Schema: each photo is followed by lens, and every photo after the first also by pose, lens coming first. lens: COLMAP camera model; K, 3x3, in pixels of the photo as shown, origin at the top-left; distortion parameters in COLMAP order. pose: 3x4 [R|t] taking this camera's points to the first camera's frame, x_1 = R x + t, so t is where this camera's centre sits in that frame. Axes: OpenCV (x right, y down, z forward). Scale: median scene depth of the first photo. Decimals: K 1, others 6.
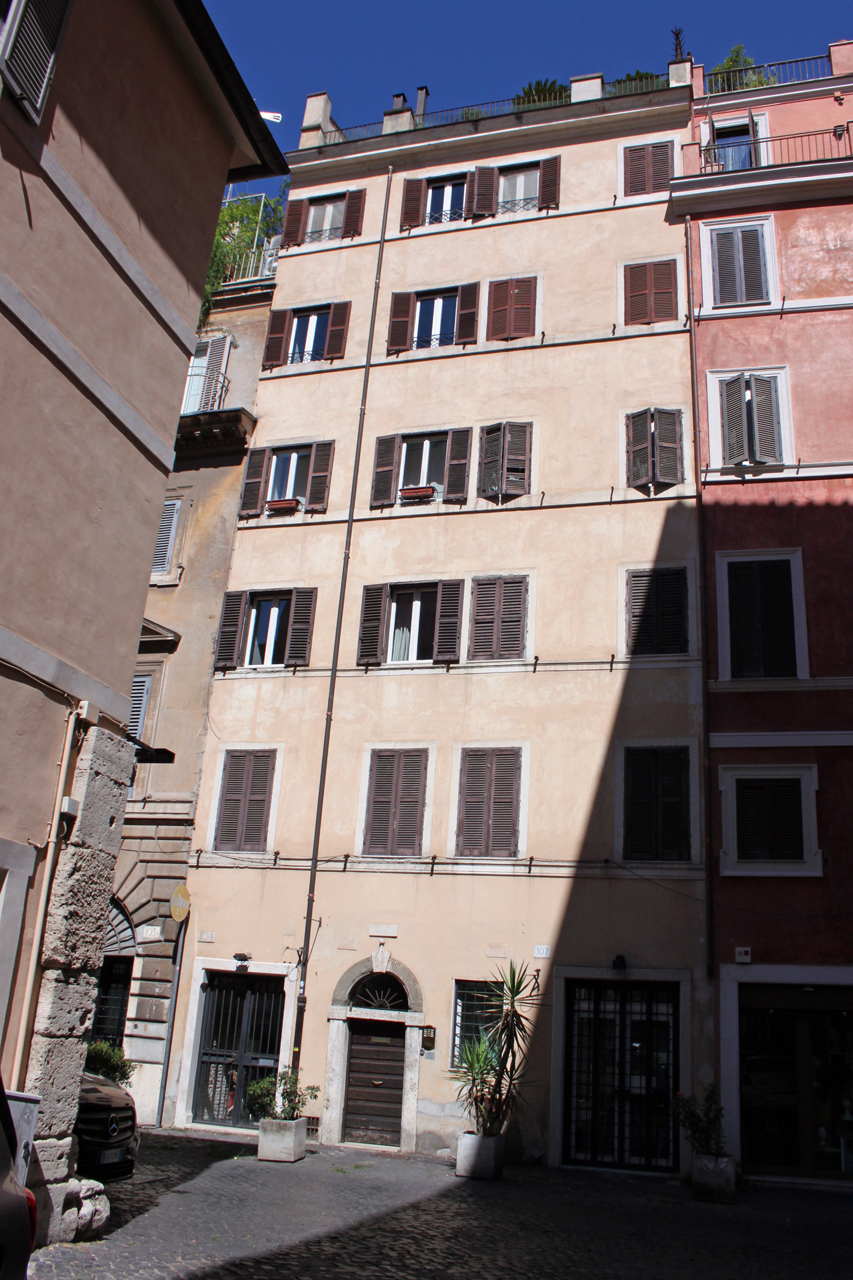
lens RADIAL K [[1074.6, 0, 426.5], [0, 1074.6, 640.0], [0, 0, 1]] dist [-0.143569, 0.132030]
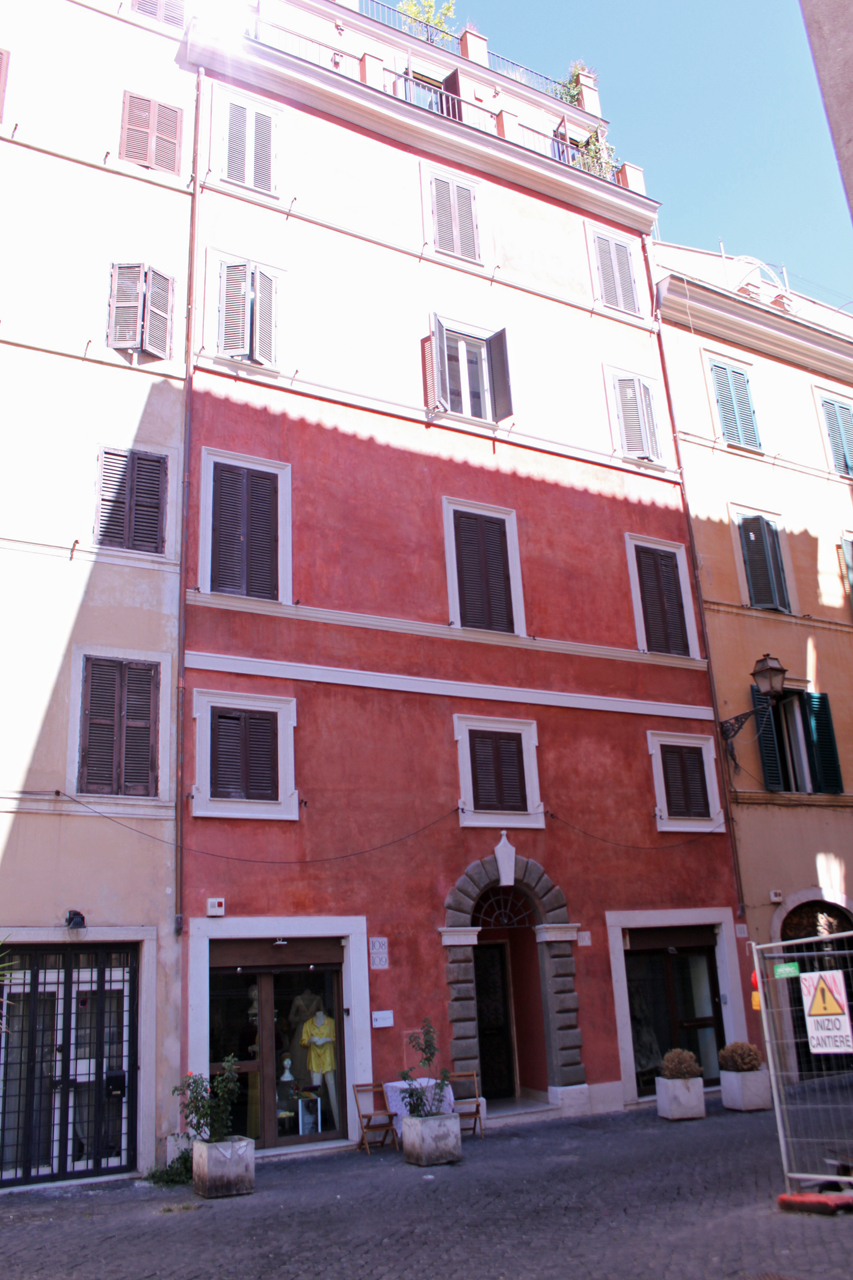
lens RADIAL K [[1074.6, 0, 426.5], [0, 1074.6, 640.0], [0, 0, 1]] dist [-0.143569, 0.132030]
pose [[0.700680, 0.127111, 0.702062, -0.204742], [-0.152682, 0.987920, -0.026485, 0.073612], [-0.696947, -0.088635, 0.711624, 0.258195]]
